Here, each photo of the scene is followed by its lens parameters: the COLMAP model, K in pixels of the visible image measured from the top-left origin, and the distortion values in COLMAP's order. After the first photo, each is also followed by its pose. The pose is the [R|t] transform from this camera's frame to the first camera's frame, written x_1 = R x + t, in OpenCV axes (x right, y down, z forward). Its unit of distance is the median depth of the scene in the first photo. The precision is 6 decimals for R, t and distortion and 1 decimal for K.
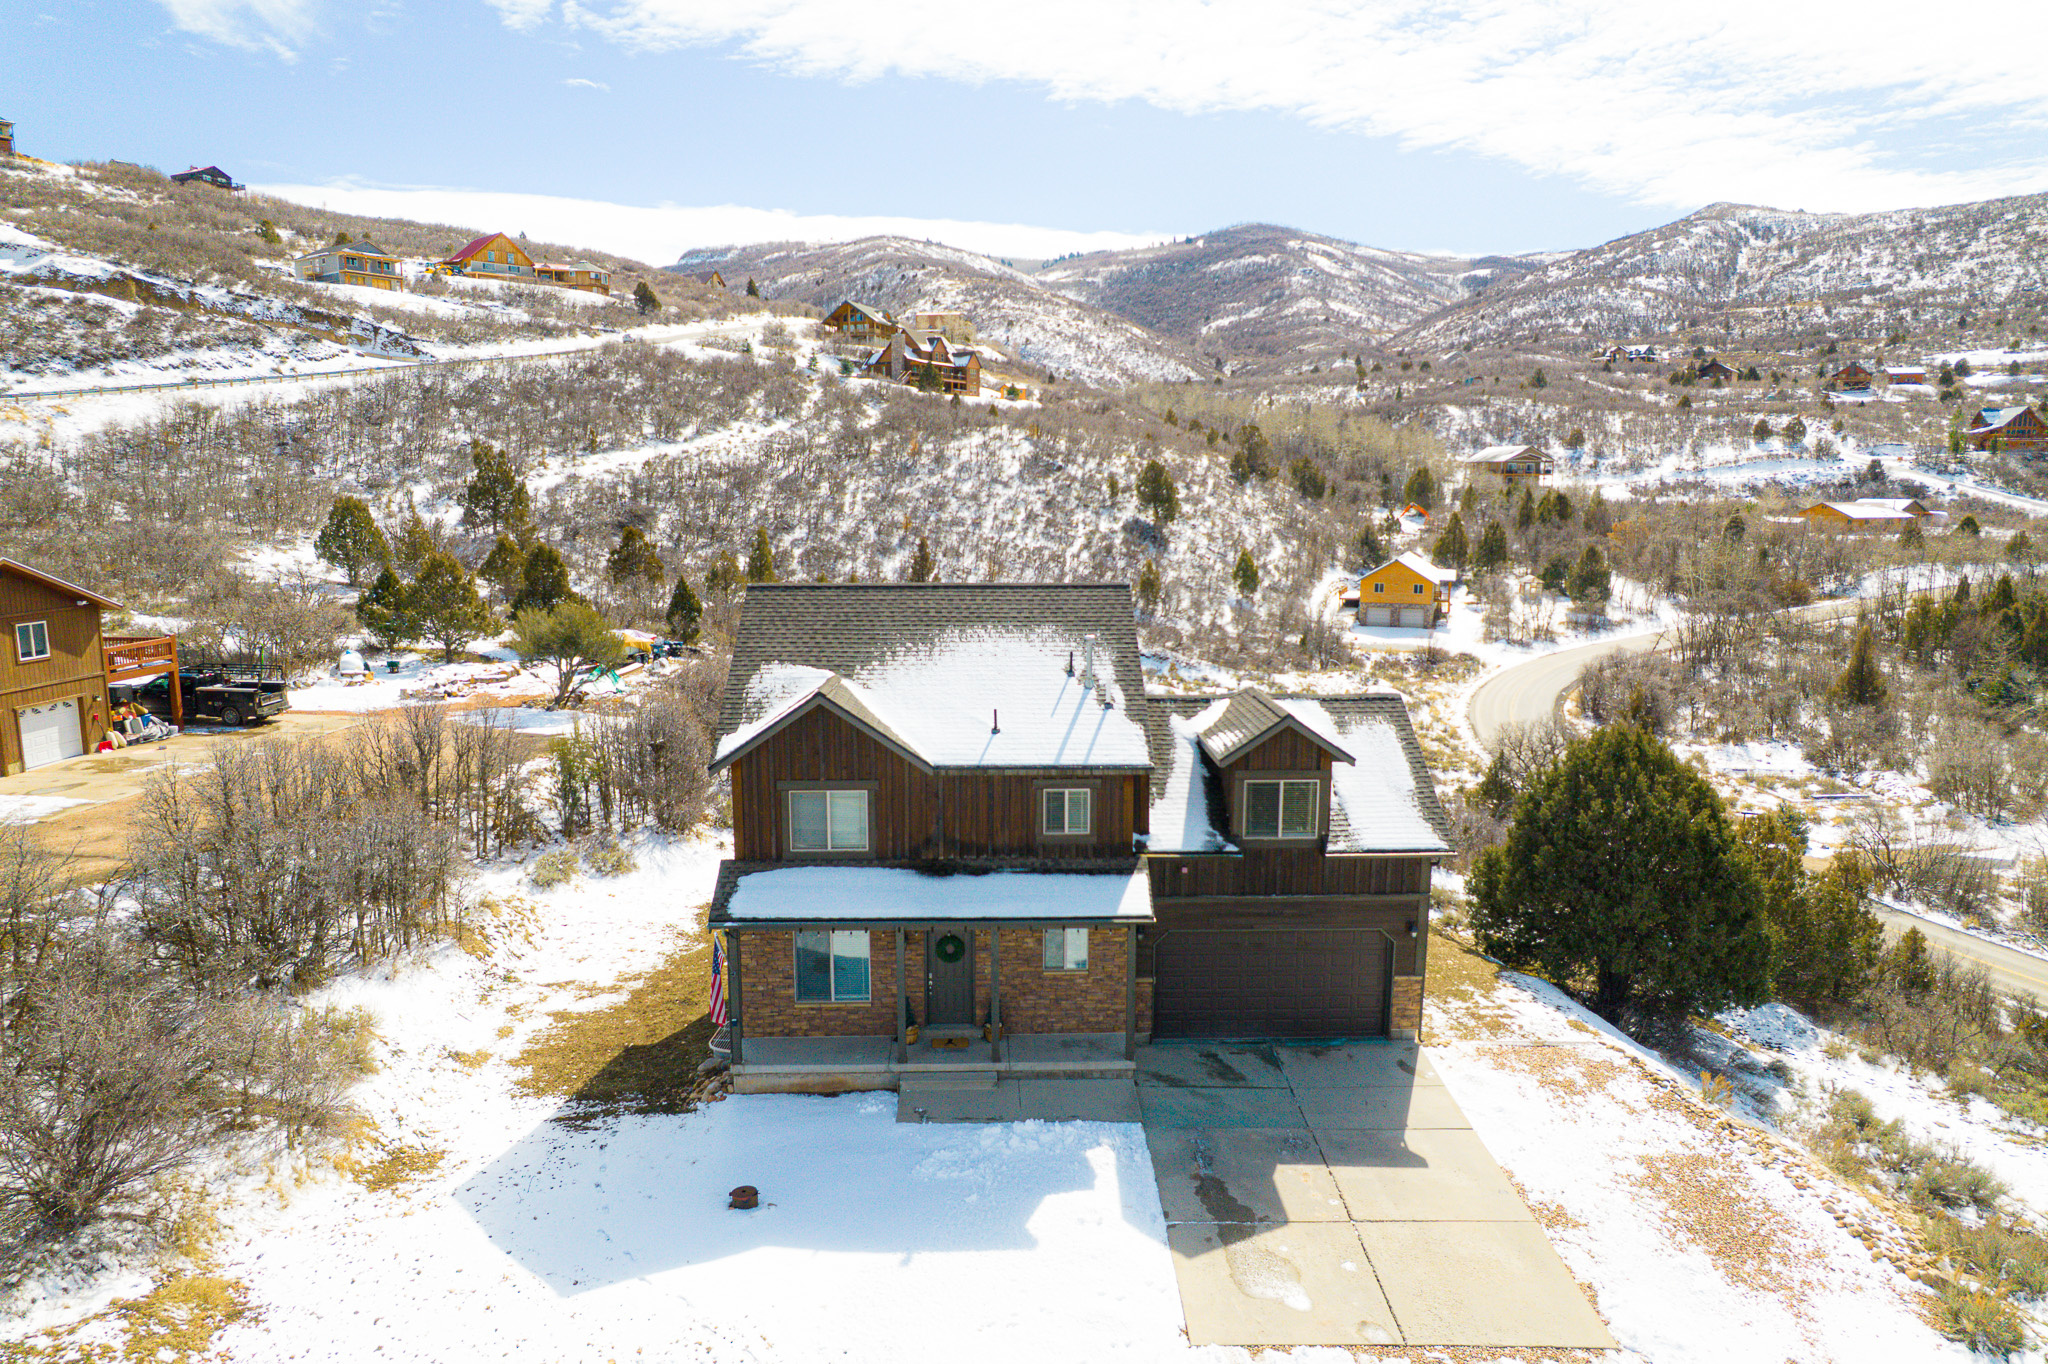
lens RADIAL K [[1308.9, 0, 1024.0], [0, 1308.9, 682.0], [0, 0, 1]] dist [-0.082749, 0.076726]
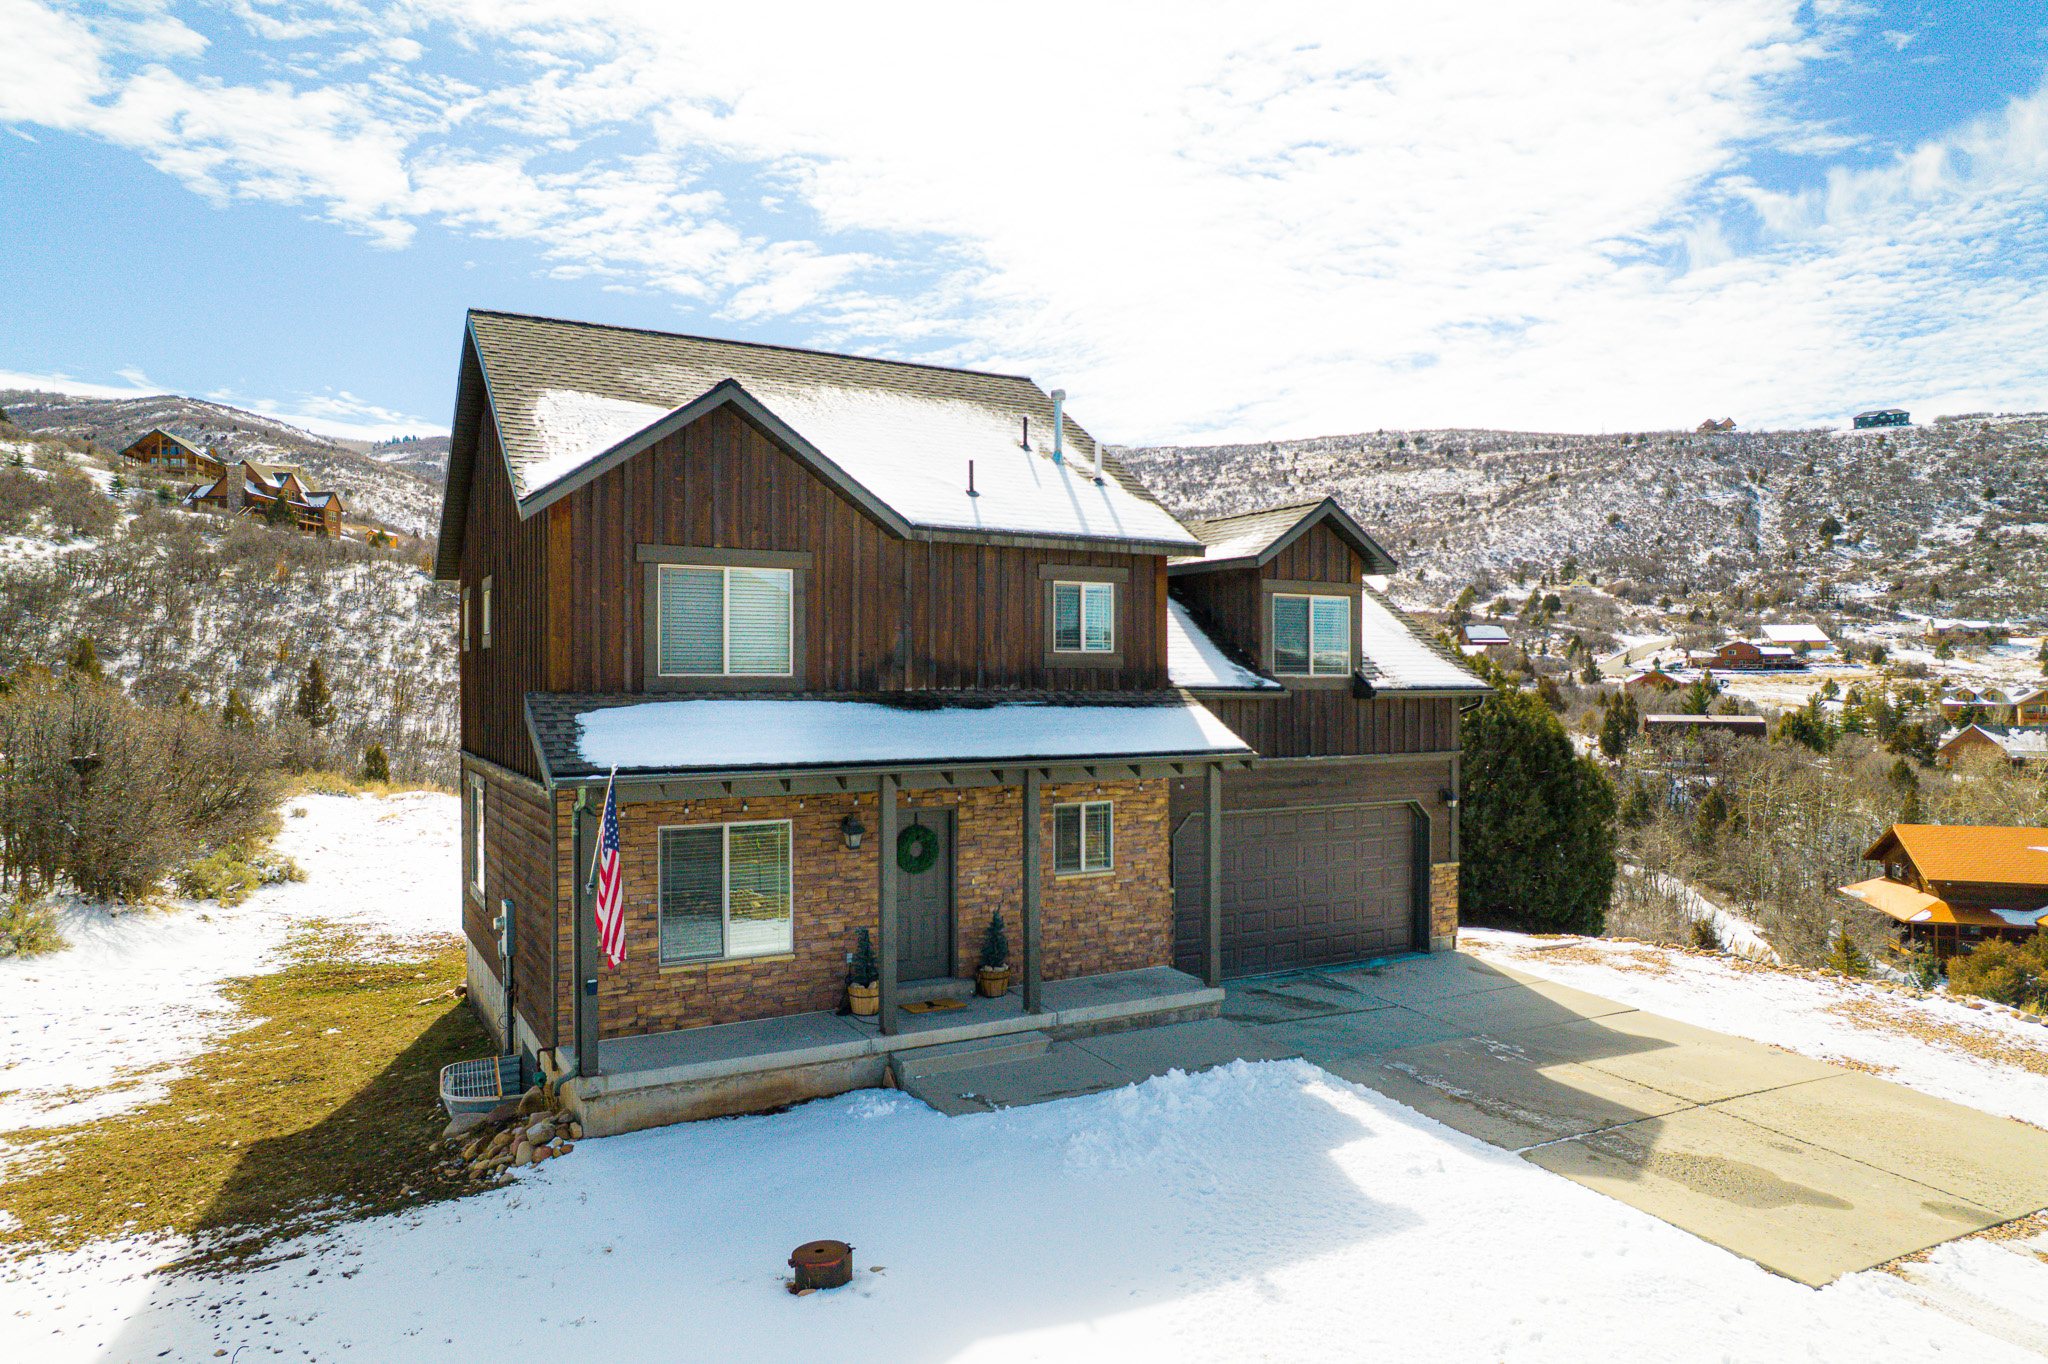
lens RADIAL K [[1308.9, 0, 1024.0], [0, 1308.9, 682.0], [0, 0, 1]] dist [-0.082749, 0.076726]
pose [[0.884521, -0.000645, 0.466500, -0.047808], [0.071336, 0.988425, -0.133893, 0.034693], [-0.461014, 0.151709, 0.874328, 0.071659]]
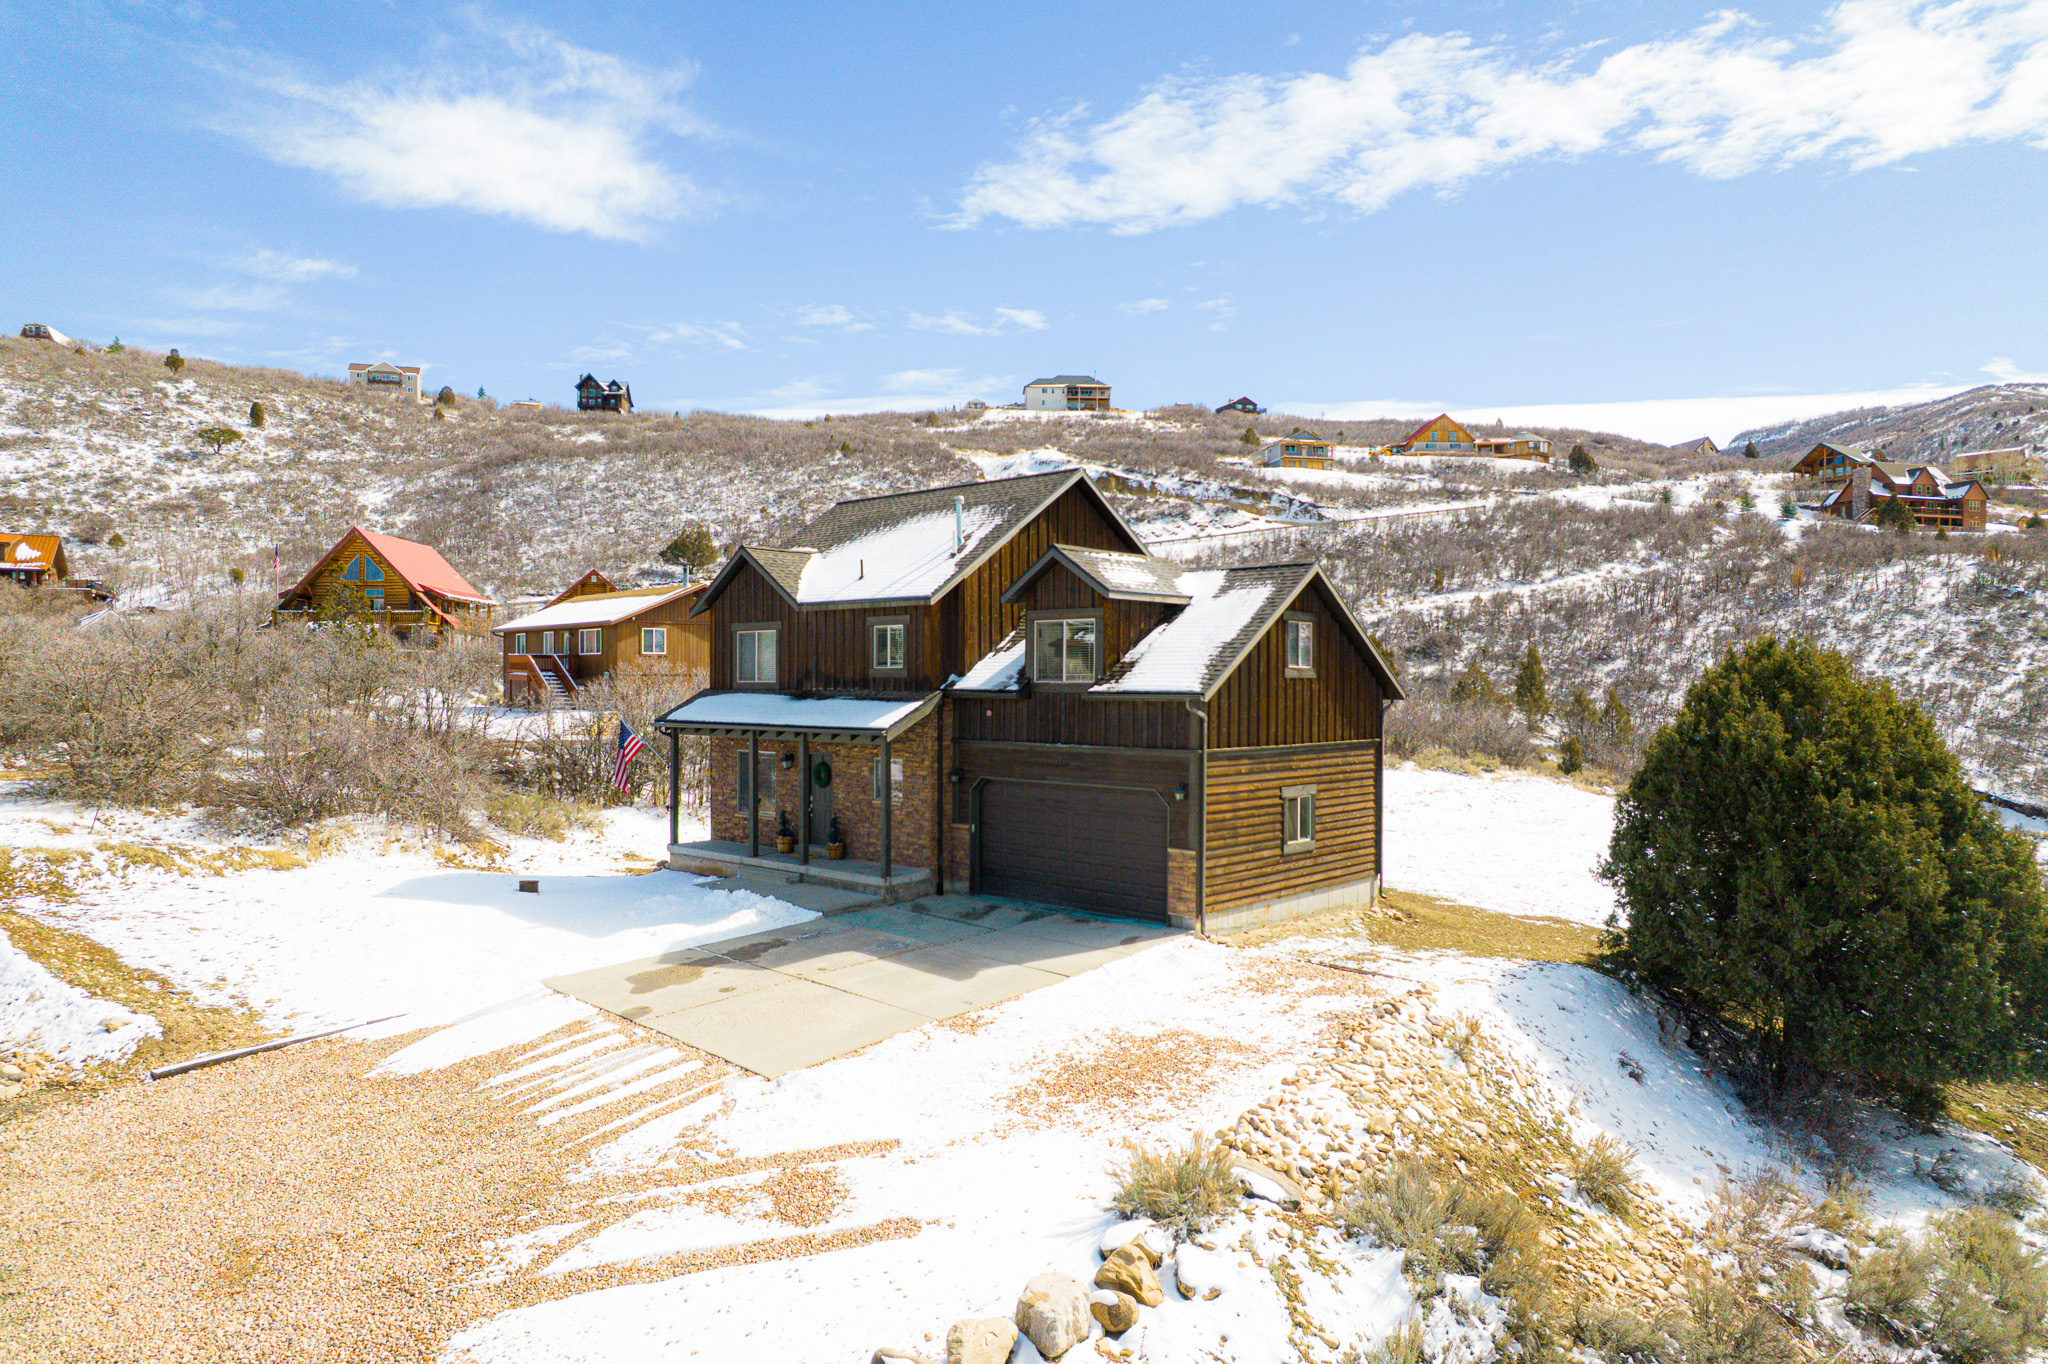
lens RADIAL K [[1308.9, 0, 1024.0], [0, 1308.9, 682.0], [0, 0, 1]] dist [-0.082749, 0.076726]
pose [[0.720196, 0.000856, -0.693770, 0.138129], [-0.106172, 0.988356, -0.108997, 0.037498], [0.685599, 0.152158, 0.711901, 0.050031]]
